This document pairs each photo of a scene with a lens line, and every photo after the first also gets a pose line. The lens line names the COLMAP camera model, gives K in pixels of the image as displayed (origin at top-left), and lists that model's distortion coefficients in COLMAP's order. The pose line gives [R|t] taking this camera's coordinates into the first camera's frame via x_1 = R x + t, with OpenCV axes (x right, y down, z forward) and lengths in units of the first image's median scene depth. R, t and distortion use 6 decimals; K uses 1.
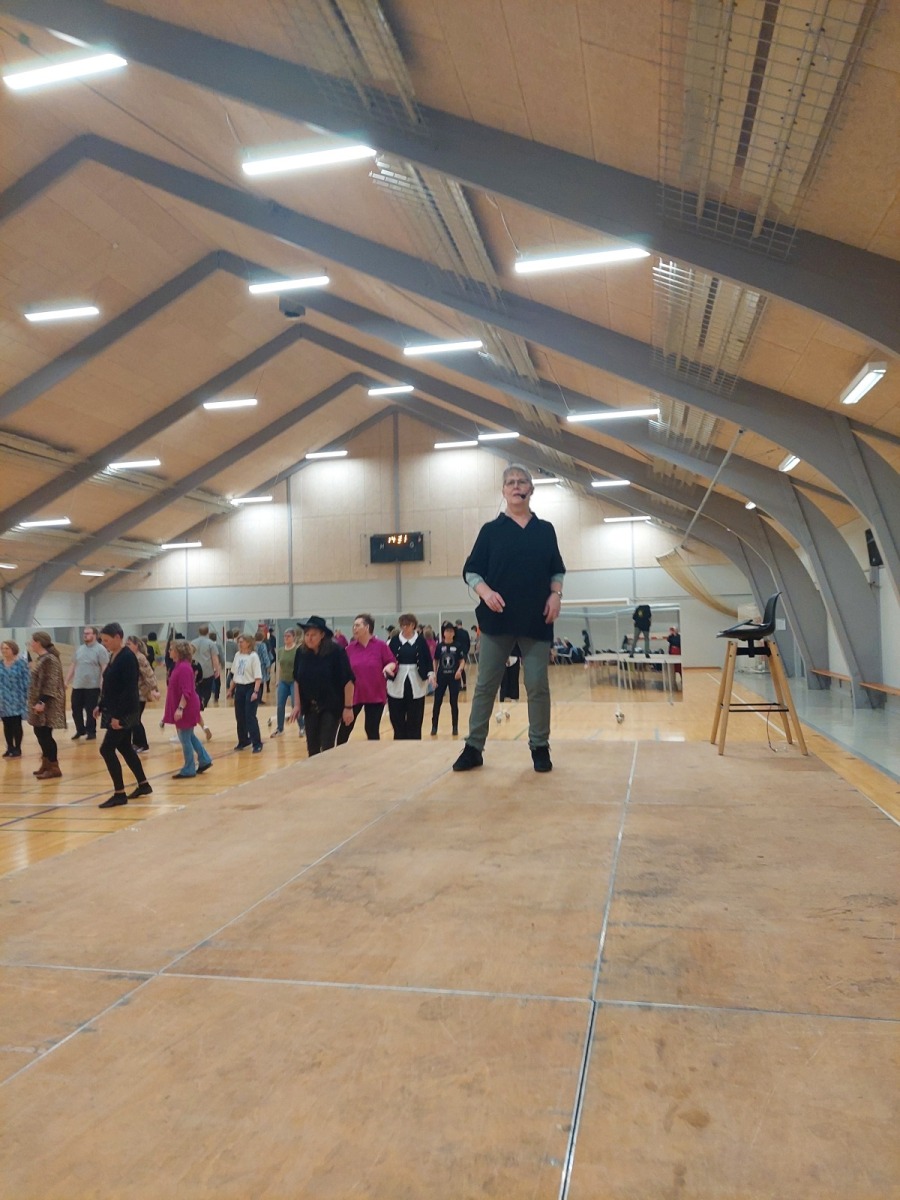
lens RADIAL K [[853.2, 0, 467.6], [0, 853.2, 601.0], [0, 0, 1]] dist [0.008863, -0.046300]
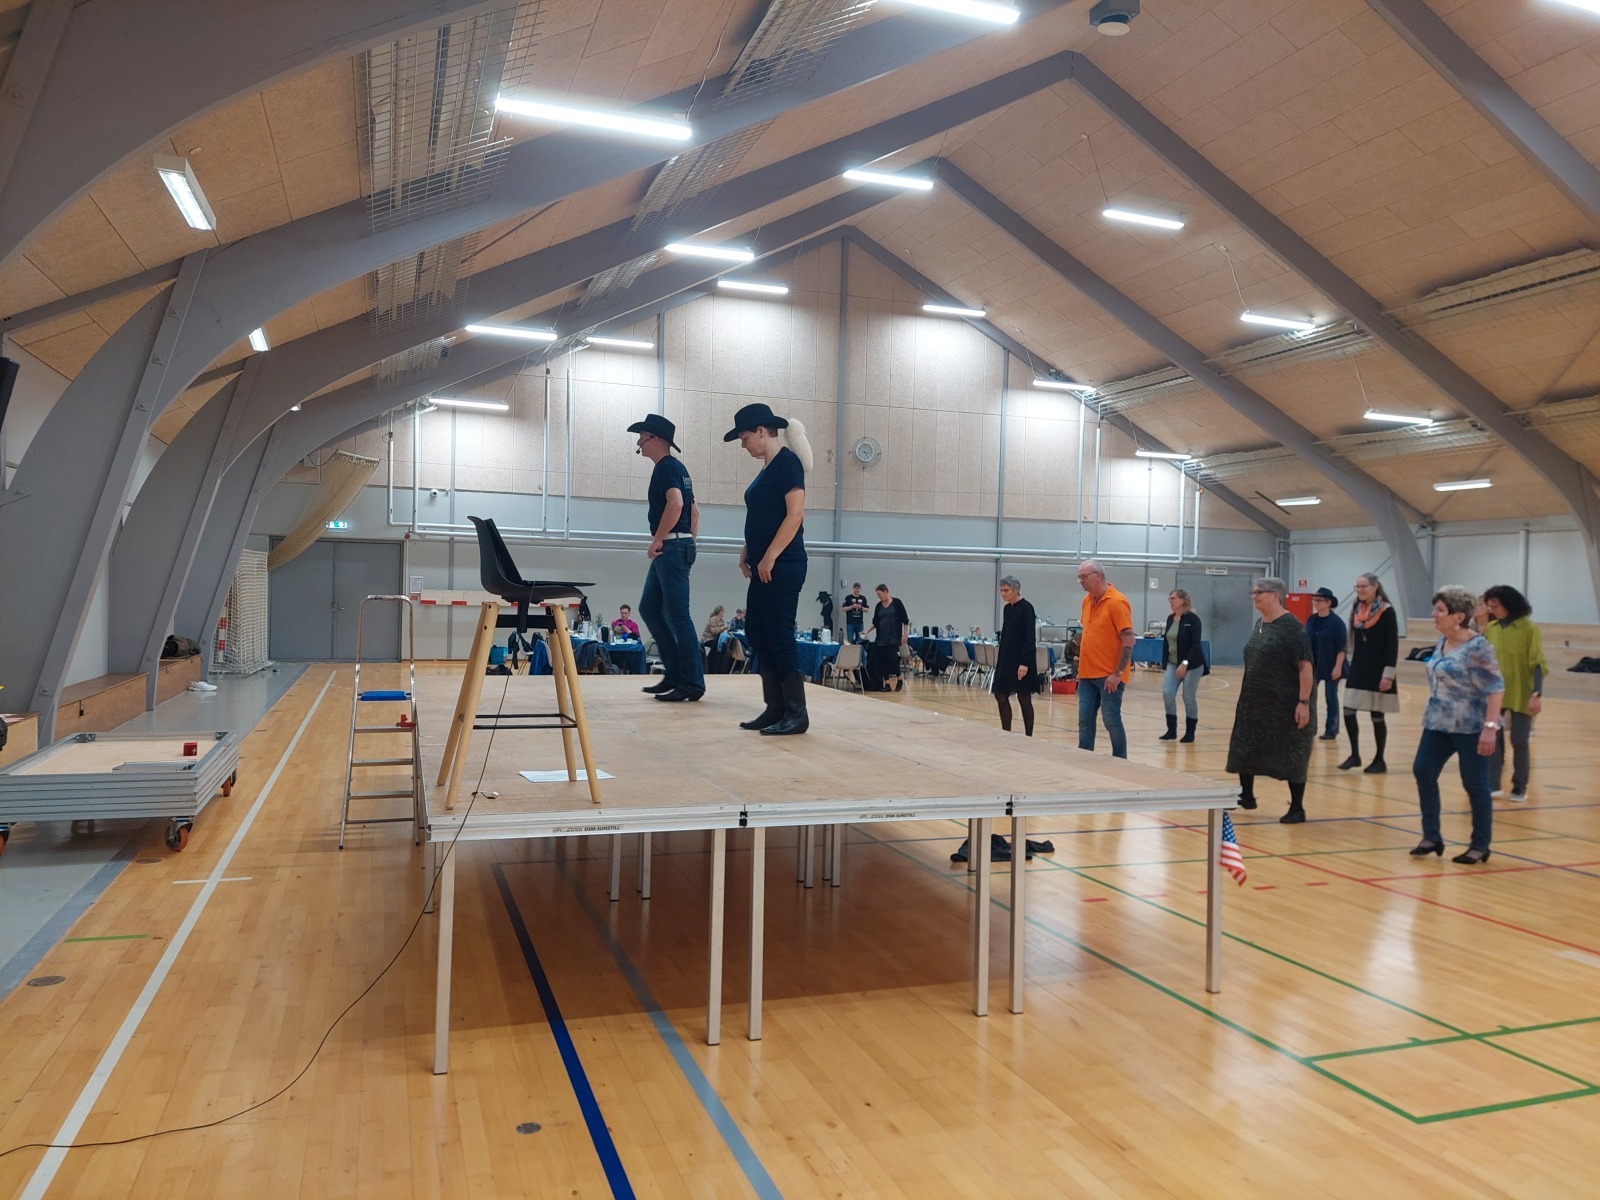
lens RADIAL K [[1161.4, 0, 800.0], [0, 1161.4, 600.0], [0, 0, 1]] dist [0.083010, -0.122652]
pose [[0.851861, 0.045495, 0.521788, -2.130864], [-0.062238, 0.997955, 0.014596, 0.111043], [-0.520057, -0.044909, 0.852950, 1.143698]]
